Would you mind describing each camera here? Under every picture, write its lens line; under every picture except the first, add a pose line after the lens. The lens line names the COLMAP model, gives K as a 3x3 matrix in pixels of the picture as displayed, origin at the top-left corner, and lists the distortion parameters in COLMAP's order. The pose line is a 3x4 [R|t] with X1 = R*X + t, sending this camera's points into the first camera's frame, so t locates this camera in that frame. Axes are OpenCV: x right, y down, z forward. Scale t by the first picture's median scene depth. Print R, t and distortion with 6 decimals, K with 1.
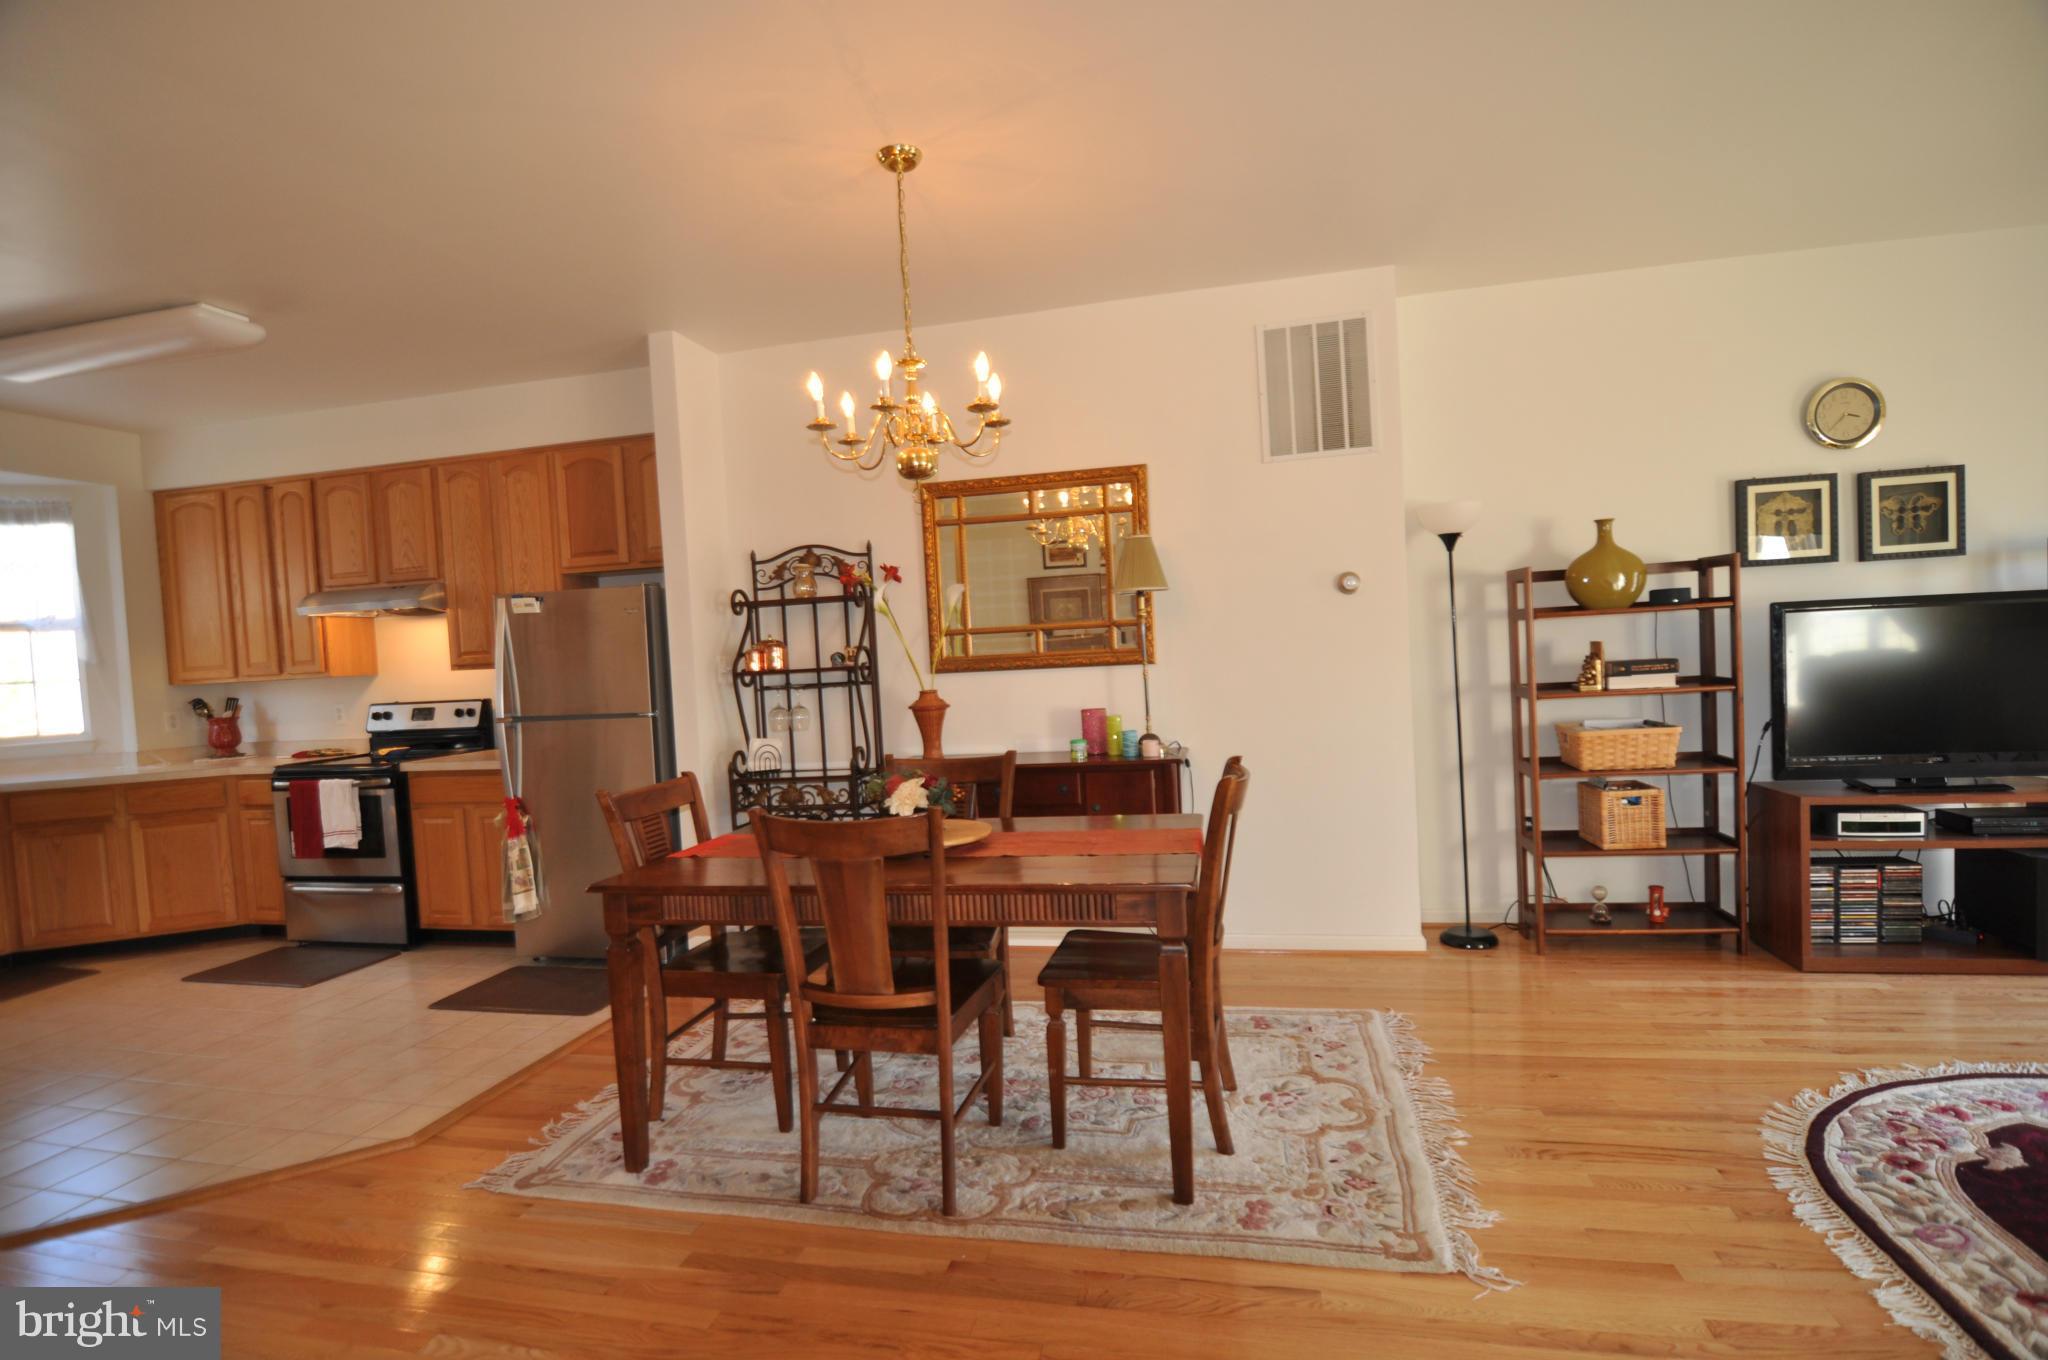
lens RADIAL K [[986.3, 0, 1026.2], [0, 986.3, 688.2], [0, 0, 1]] dist [-0.006637, -0.009839]
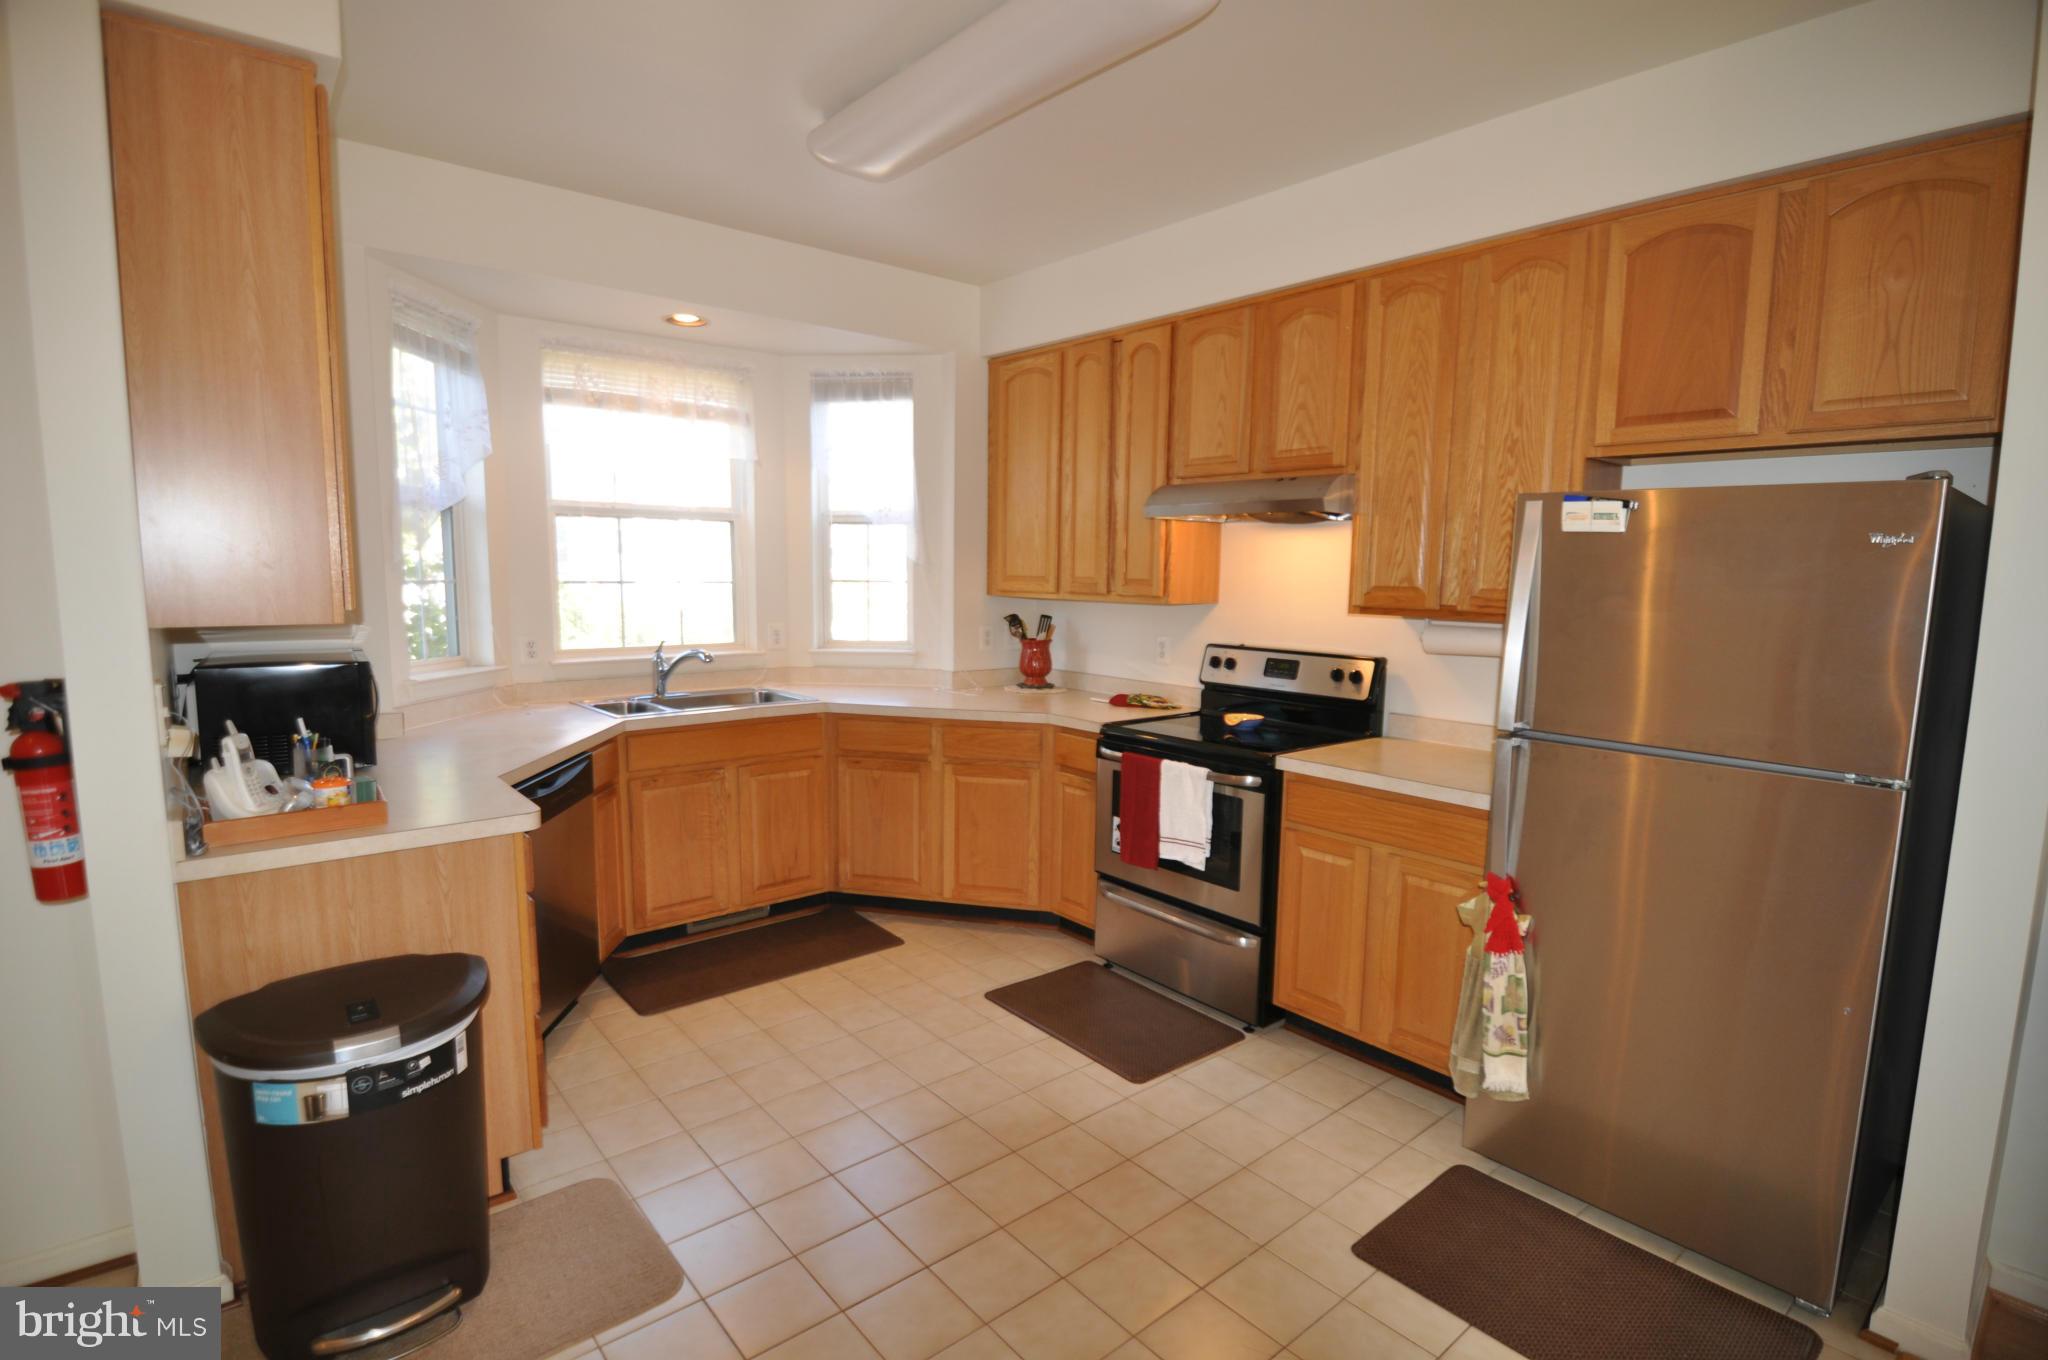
lens RADIAL K [[986.3, 0, 1026.2], [0, 986.3, 688.2], [0, 0, 1]] dist [-0.006637, -0.009839]
pose [[0.798909, 0.134023, -0.586329, -0.374626], [-0.078349, 0.989740, 0.119479, -0.030197], [0.596327, -0.049515, 0.801213, 0.366529]]
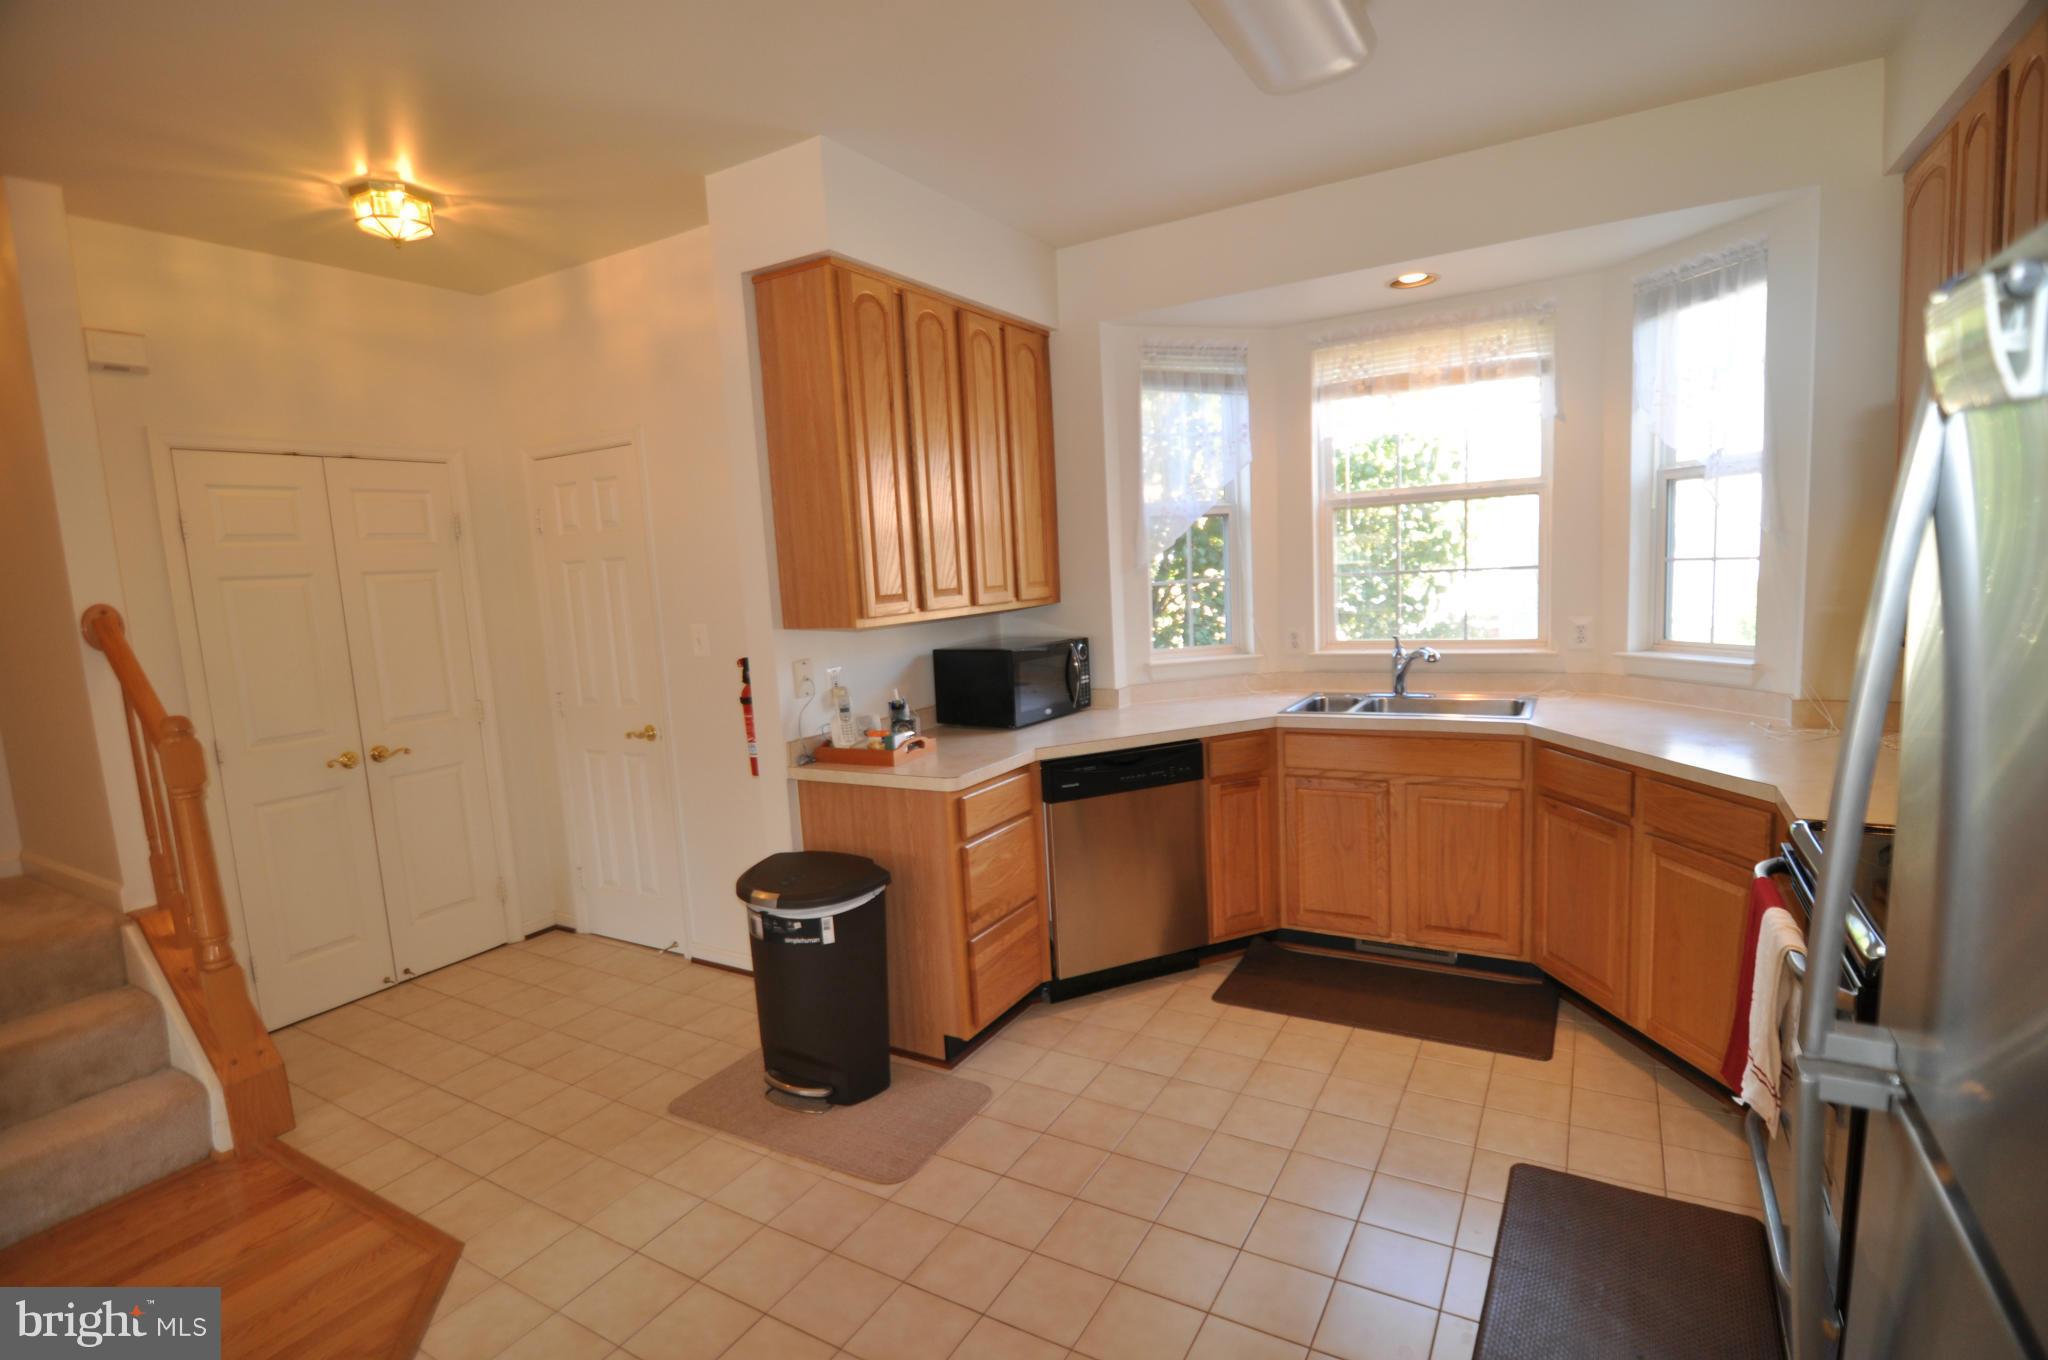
lens RADIAL K [[986.3, 0, 1026.2], [0, 986.3, 688.2], [0, 0, 1]] dist [-0.006637, -0.009839]
pose [[-0.293870, 0.186827, -0.937409, -0.296460], [0.032654, 0.982102, 0.185498, -0.058763], [0.955287, 0.023902, -0.294711, 0.796564]]
